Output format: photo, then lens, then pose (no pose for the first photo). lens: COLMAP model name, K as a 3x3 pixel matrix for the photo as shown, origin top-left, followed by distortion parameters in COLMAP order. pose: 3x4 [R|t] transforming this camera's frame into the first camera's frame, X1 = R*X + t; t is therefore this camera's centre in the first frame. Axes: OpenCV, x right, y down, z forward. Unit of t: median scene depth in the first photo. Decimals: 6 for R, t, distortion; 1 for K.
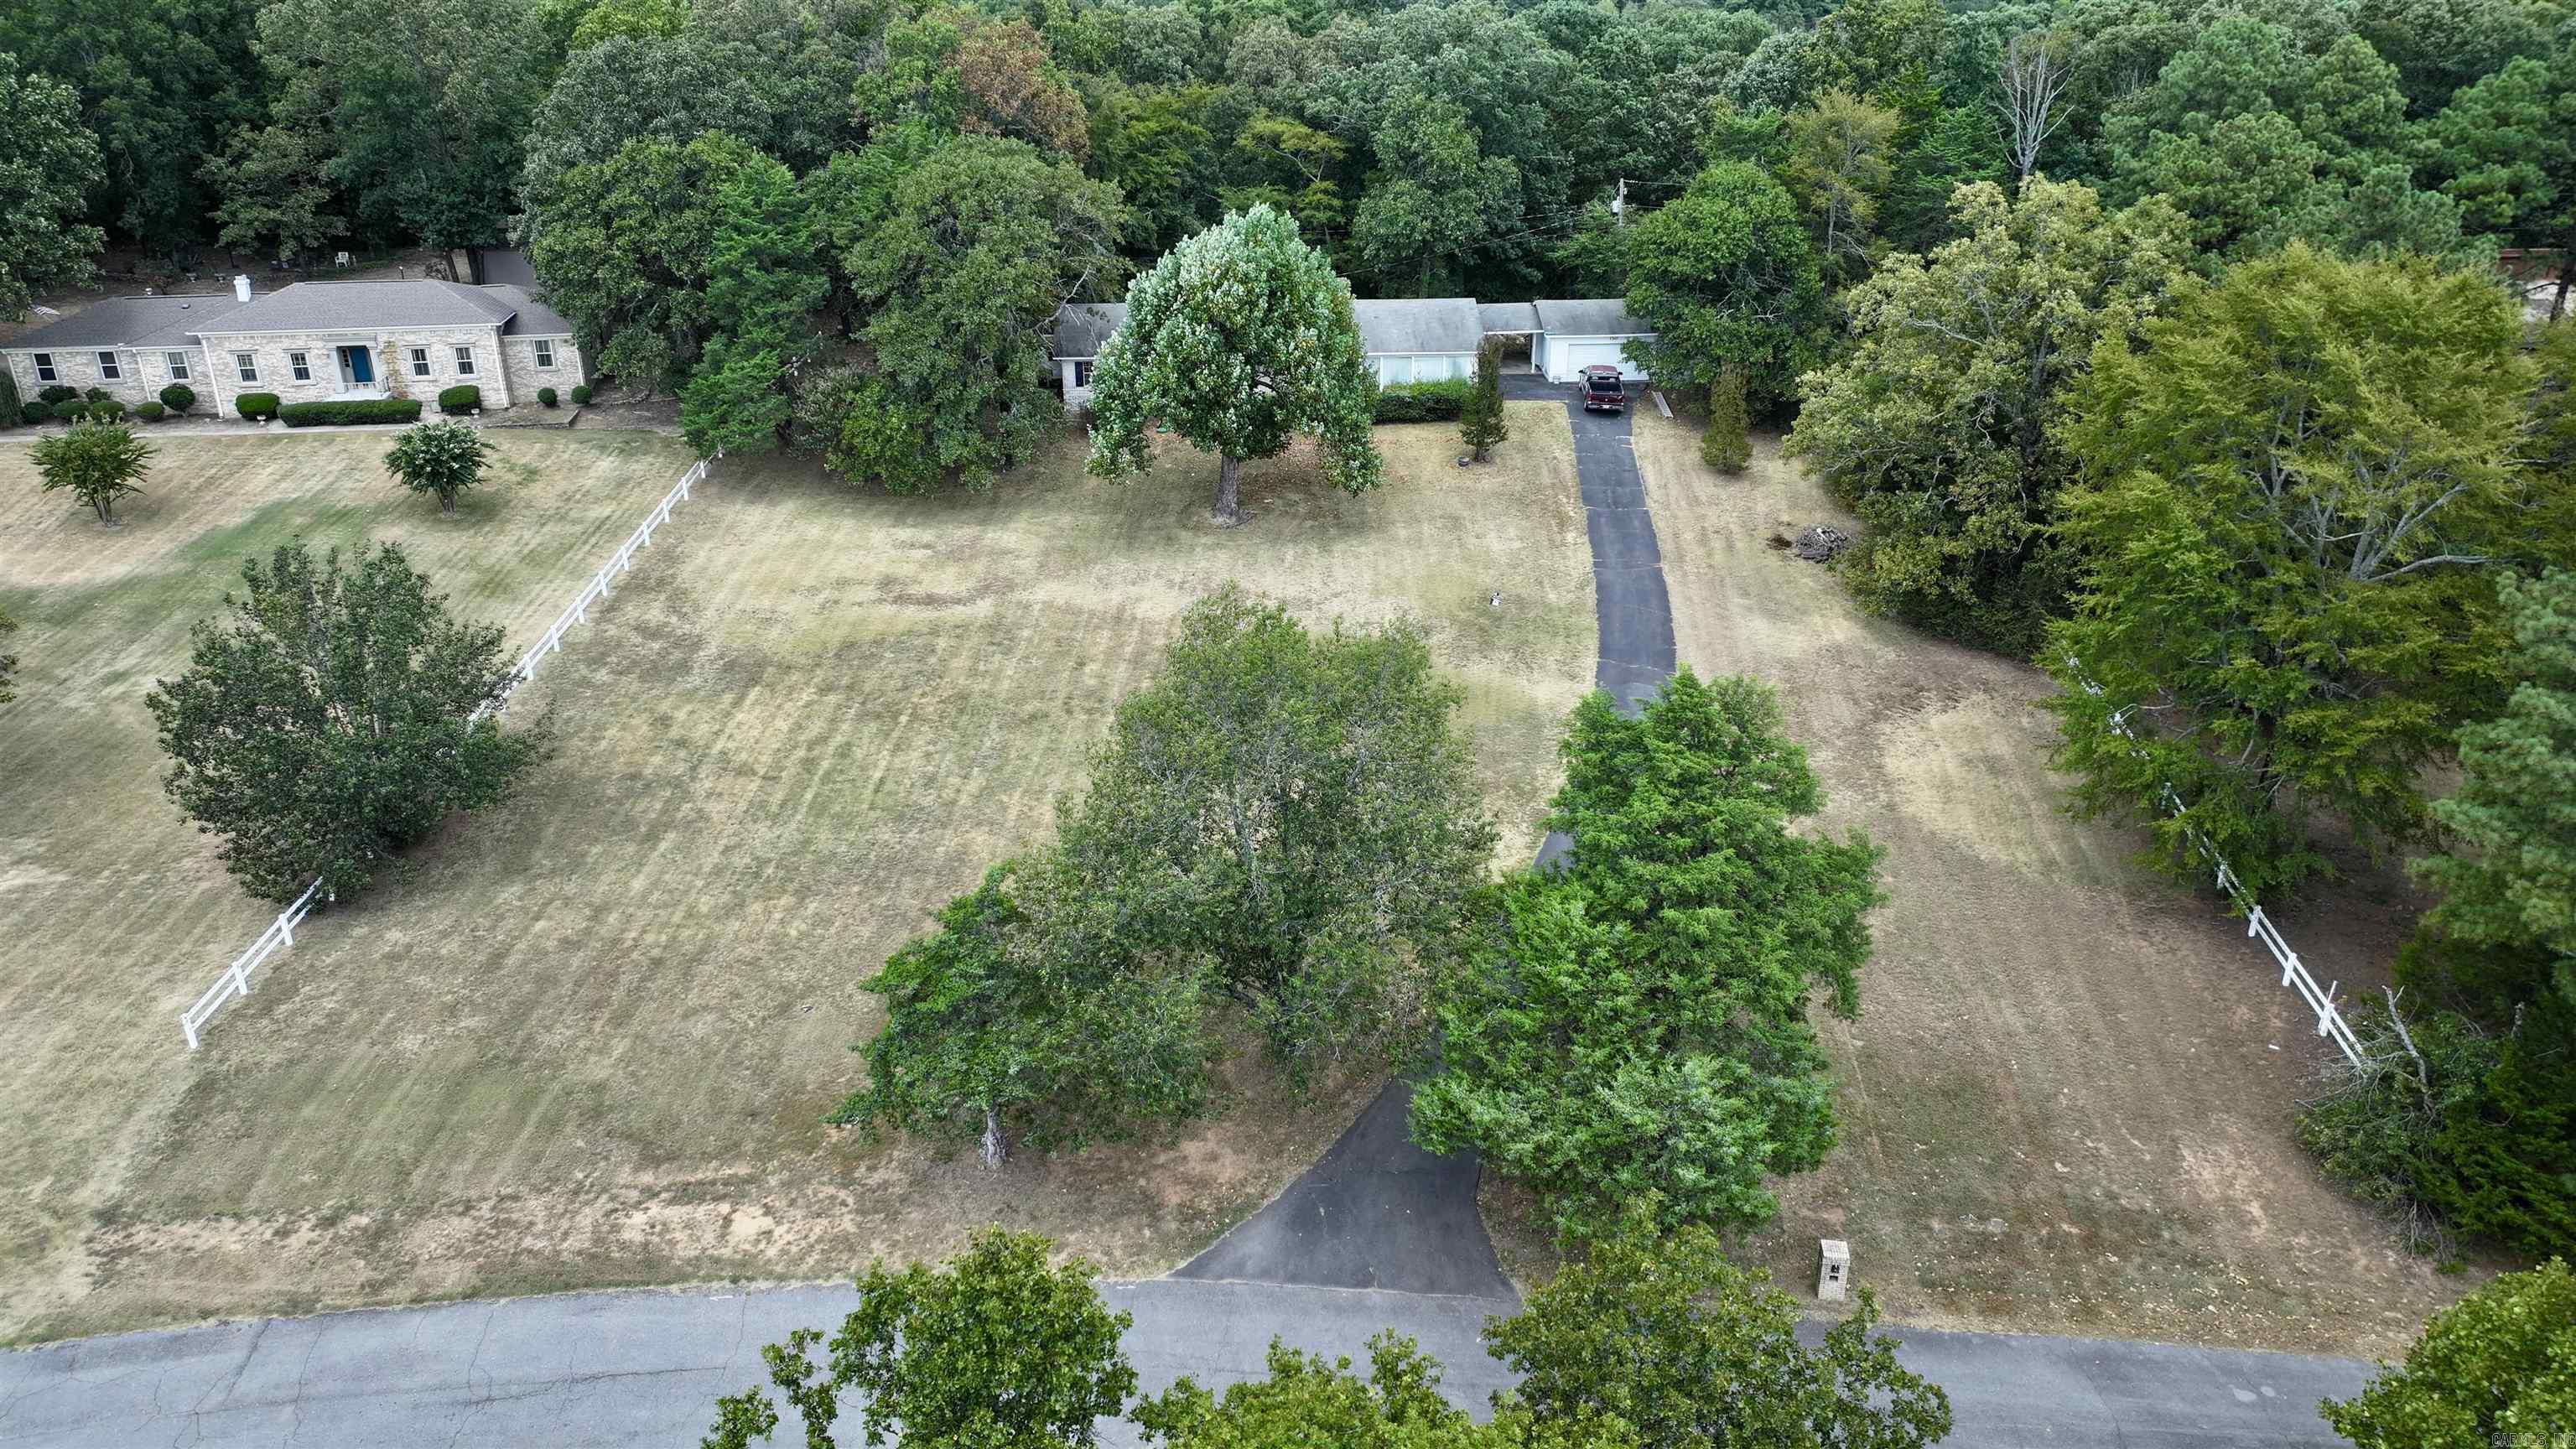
lens RADIAL K [[1779.8, 0, 1288.0], [0, 1779.8, 724.5], [0, 0, 1]] dist [0.004853, 0.006678]
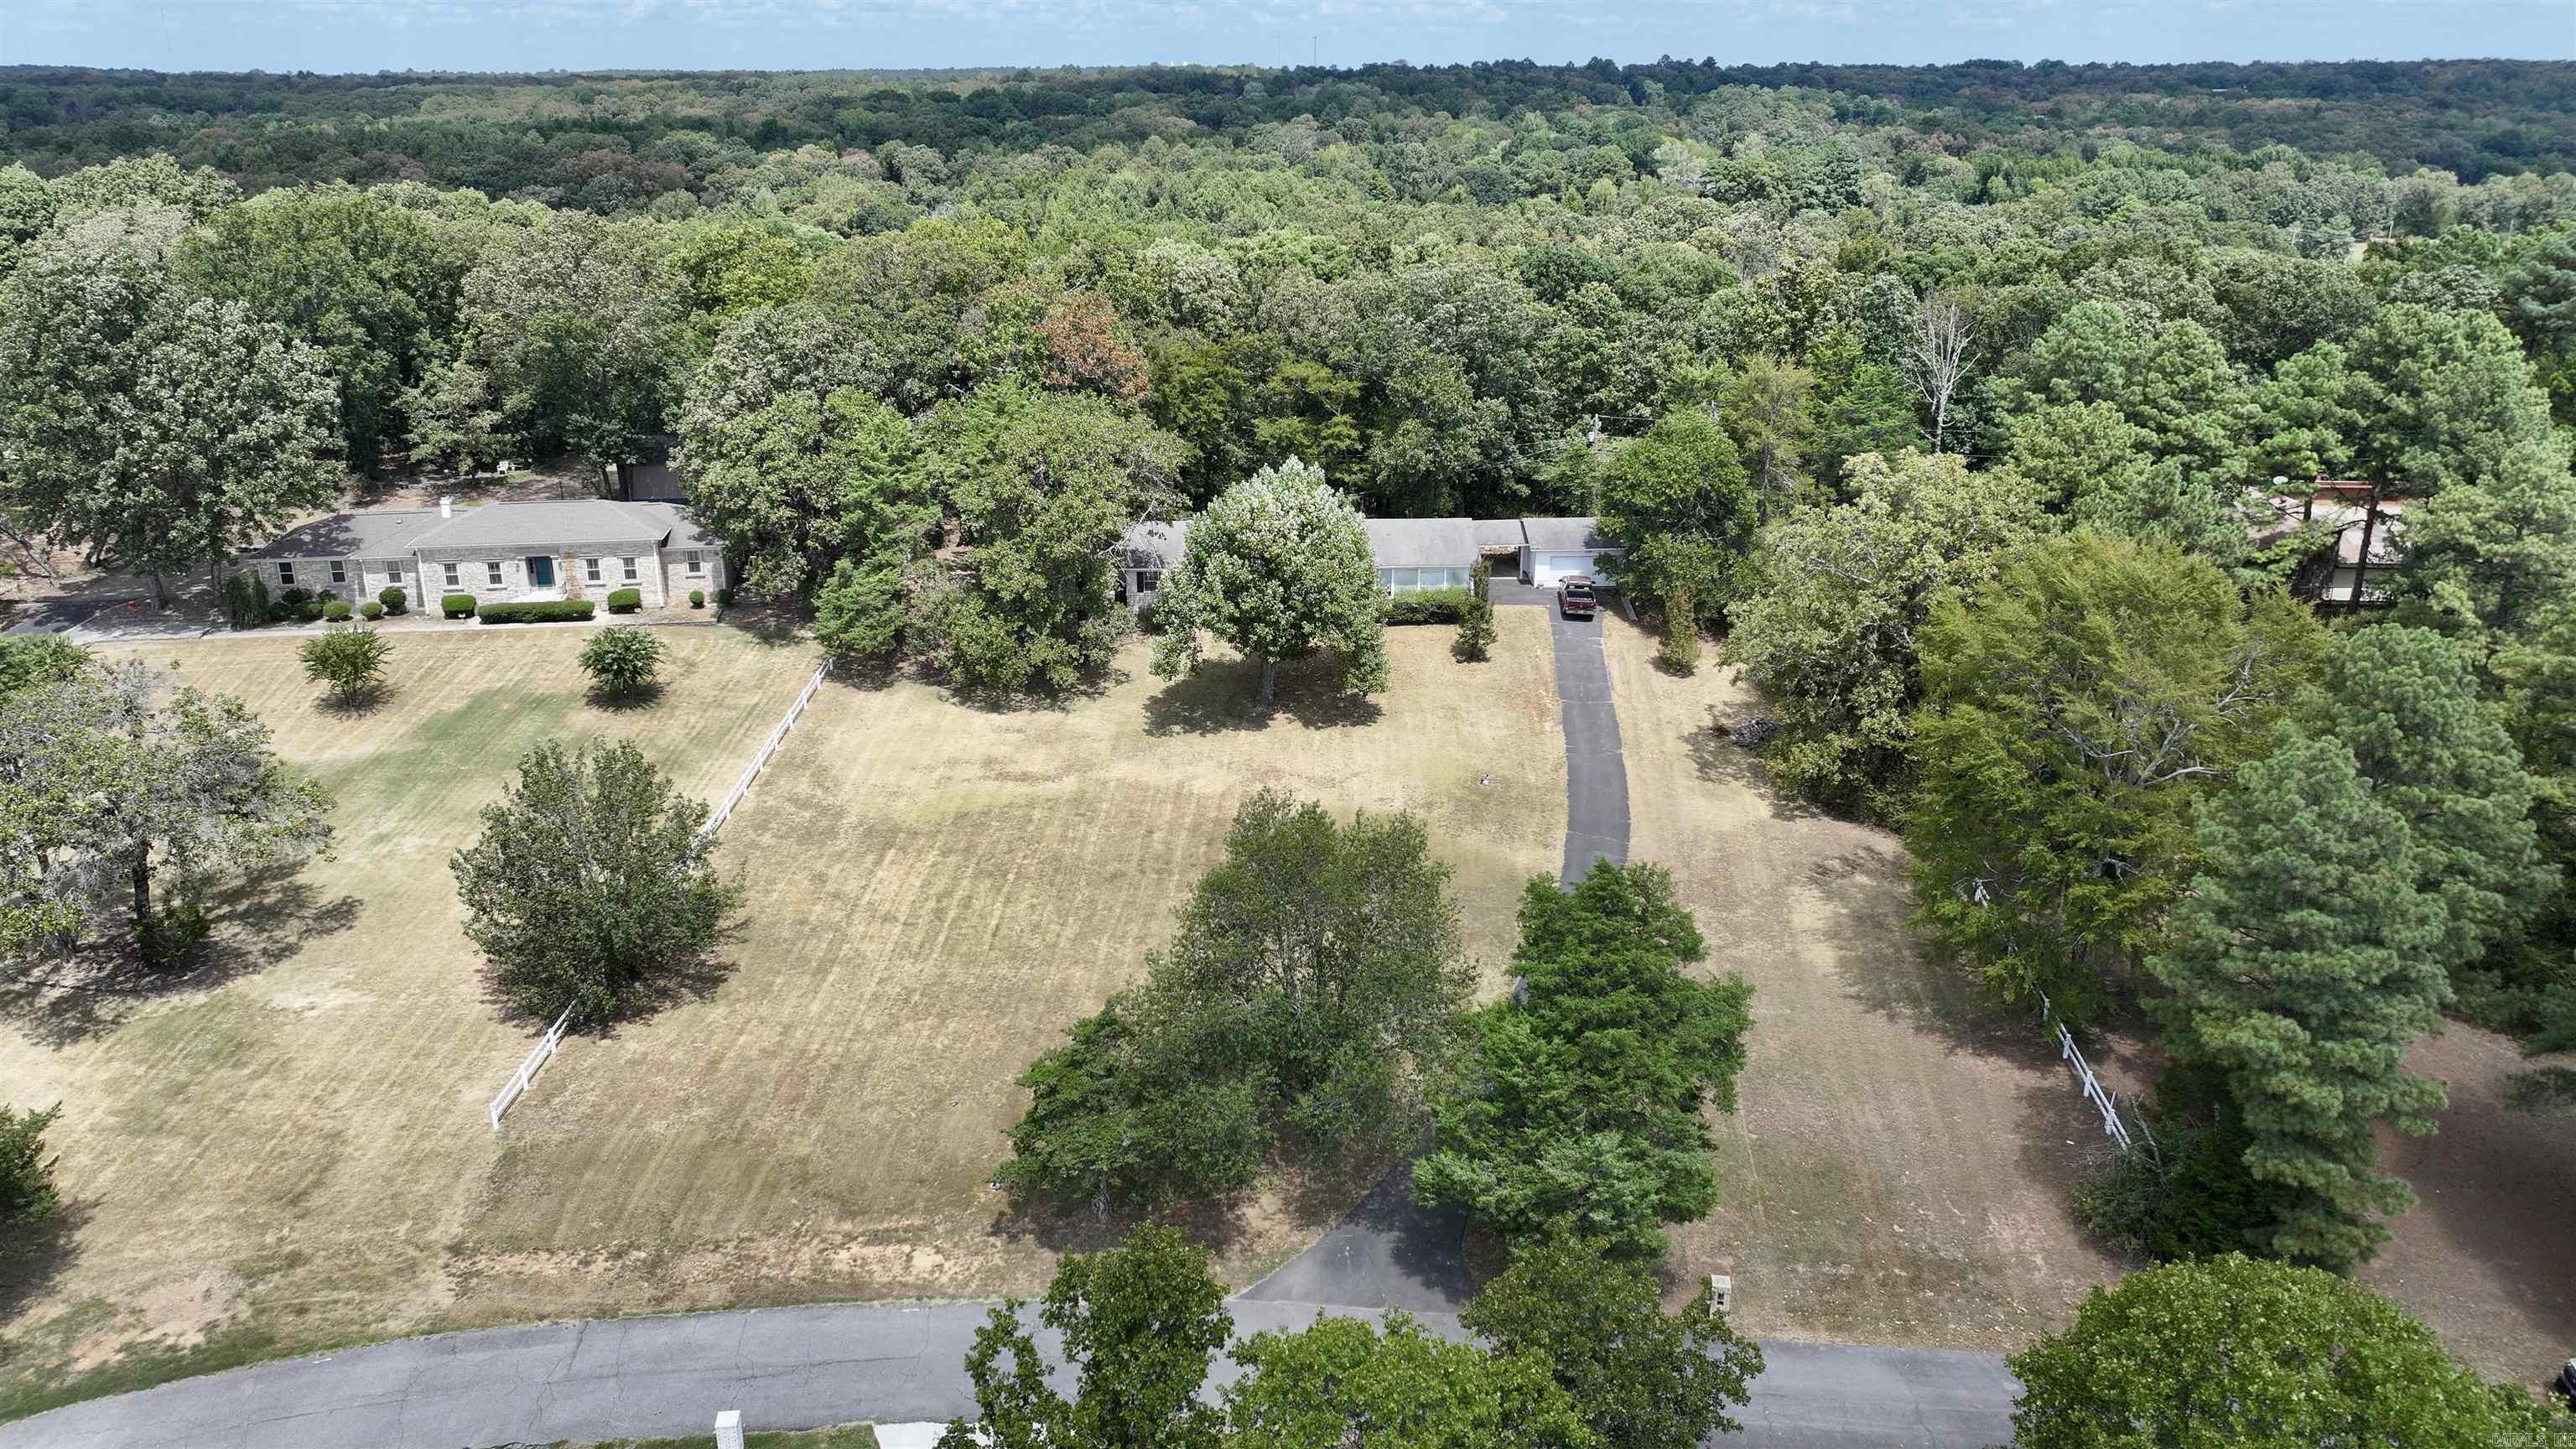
lens RADIAL K [[1779.8, 0, 1288.0], [0, 1779.8, 724.5], [0, 0, 1]] dist [0.004853, 0.006678]
pose [[0.999958, 0.006763, -0.006243, -0.013834], [-0.007202, 0.997294, -0.073170, -0.020414], [0.005731, 0.073212, 0.997300, -0.266269]]
